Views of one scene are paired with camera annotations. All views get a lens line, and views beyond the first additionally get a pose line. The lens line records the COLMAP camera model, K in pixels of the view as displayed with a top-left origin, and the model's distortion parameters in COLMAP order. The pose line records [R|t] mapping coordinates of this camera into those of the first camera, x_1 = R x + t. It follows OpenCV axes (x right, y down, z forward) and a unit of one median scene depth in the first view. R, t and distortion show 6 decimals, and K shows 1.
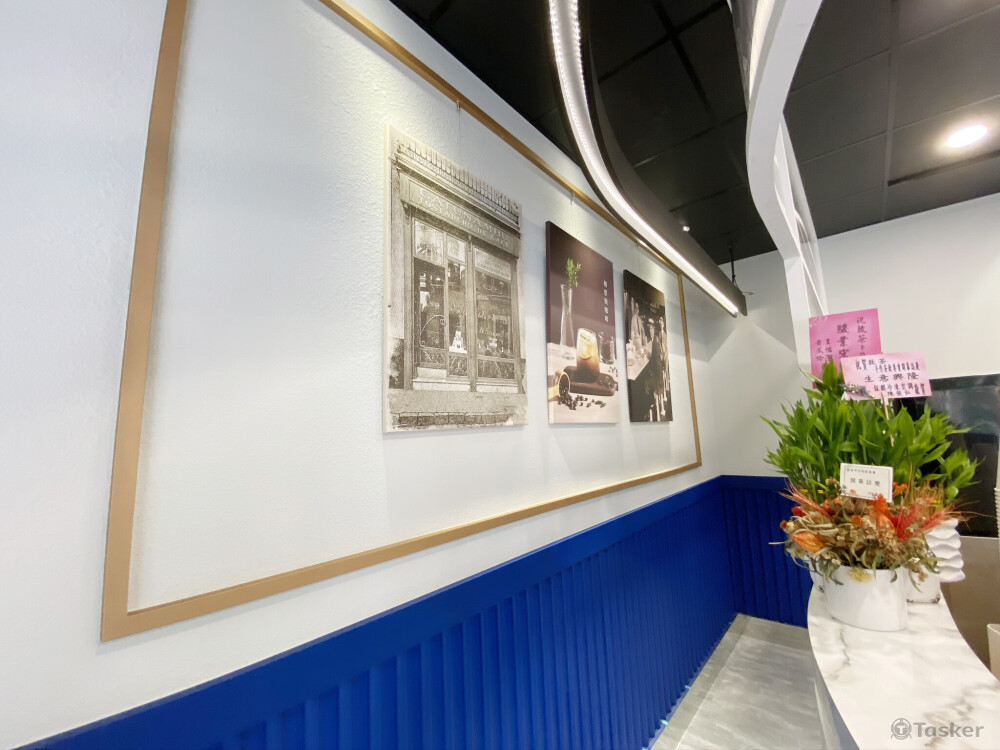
lens RADIAL K [[407.8, 0, 498.0], [0, 407.8, 371.9], [0, 0, 1]] dist [0.031223, -0.028657]
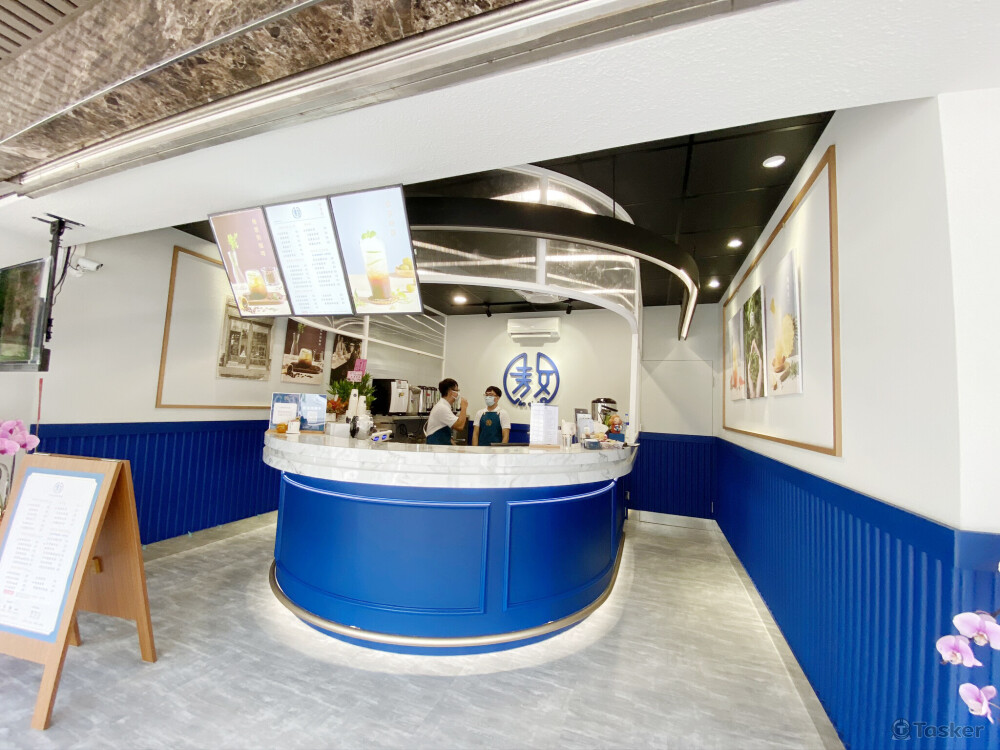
lens RADIAL K [[407.8, 0, 498.0], [0, 407.8, 371.9], [0, 0, 1]] dist [0.031223, -0.028657]
pose [[0.931419, 0.108498, 0.347401, 0.569252], [-0.129972, 0.990749, 0.039045, -0.268815], [-0.339951, -0.081520, 0.936903, -2.379733]]
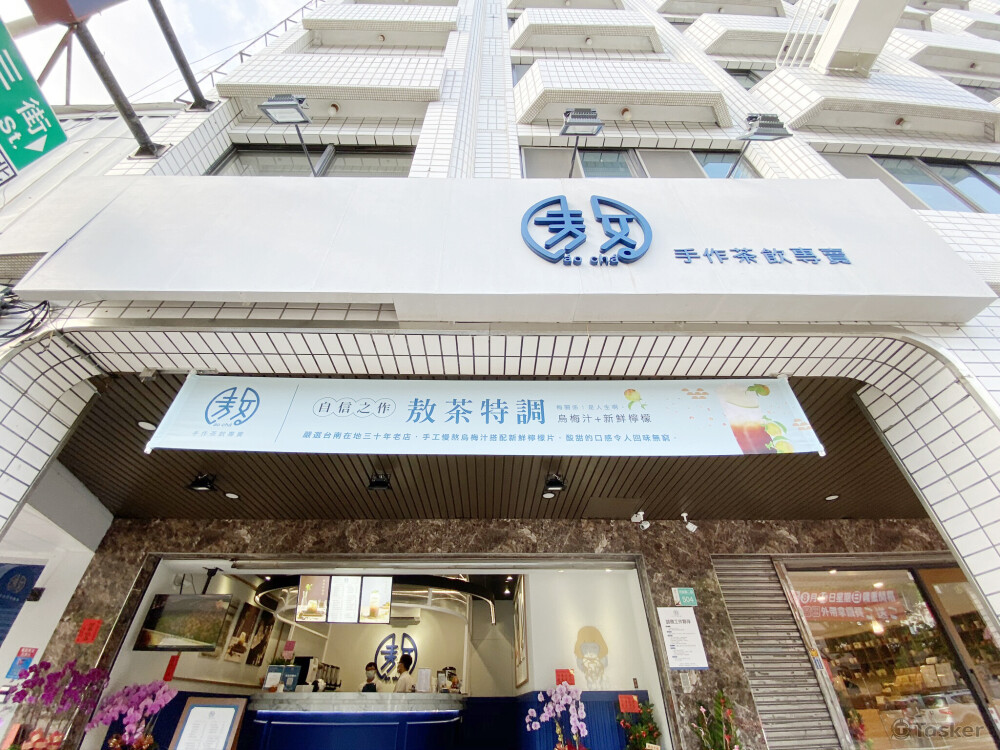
lens RADIAL K [[407.8, 0, 498.0], [0, 407.8, 371.9], [0, 0, 1]] dist [0.031223, -0.028657]
pose [[0.740765, 0.451536, 0.497375, -1.232820], [-0.121839, 0.818430, -0.561540, -0.274954], [-0.660623, 0.355370, 0.661279, -4.733955]]
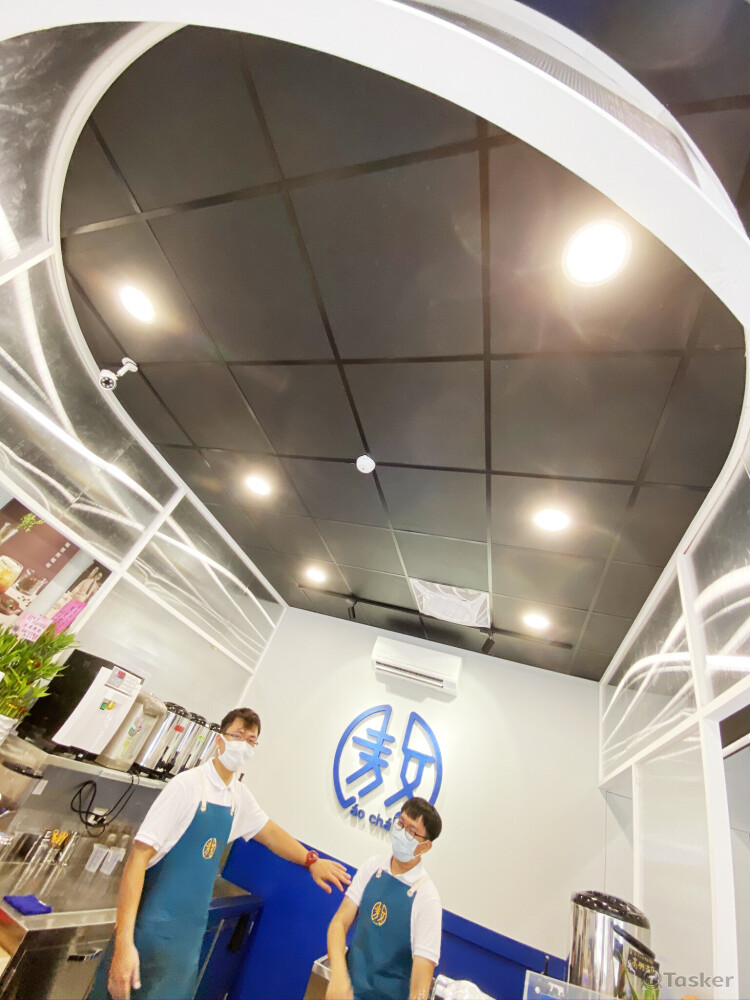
lens RADIAL K [[407.8, 0, 375.5], [0, 407.8, 495.6], [0, 0, 1]] dist [0.031223, -0.028657]
pose [[0.823740, 0.535321, 0.186771, 1.064059], [-0.407404, 0.787972, -0.461651, -0.162877], [-0.394302, 0.304190, 0.867176, -1.018332]]
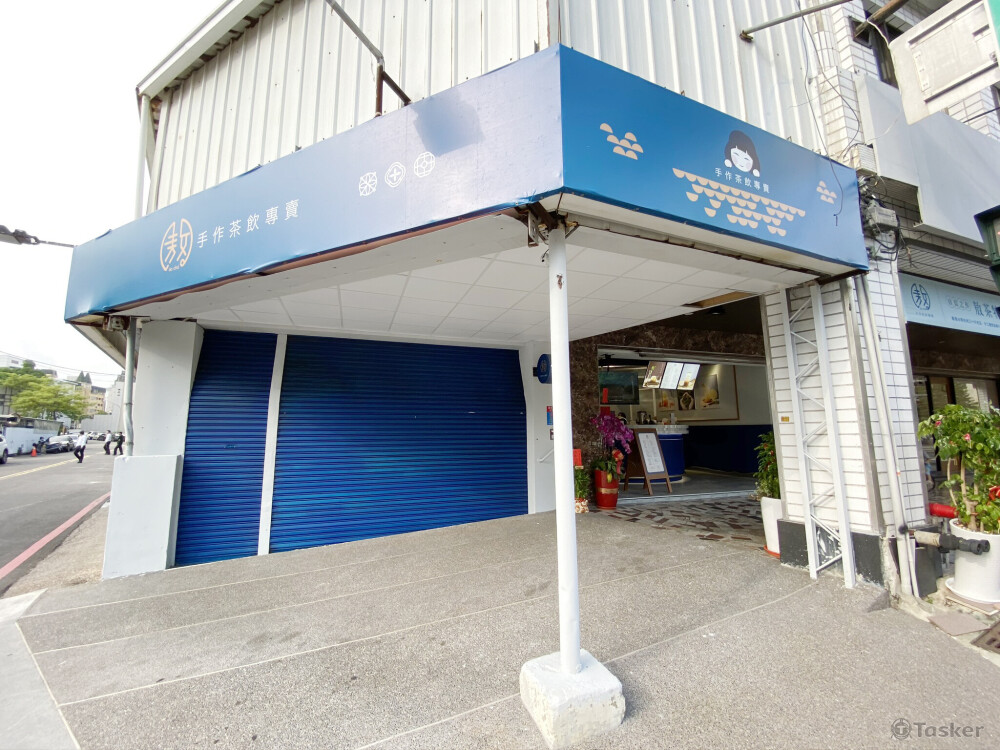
lens RADIAL K [[407.8, 0, 498.0], [0, 407.8, 371.9], [0, 0, 1]] dist [0.031223, -0.028657]
pose [[0.494760, 0.177835, 0.850639, -5.357499], [-0.128142, 0.983067, -0.130989, 0.453844], [-0.859530, -0.044194, 0.509171, -1.640267]]
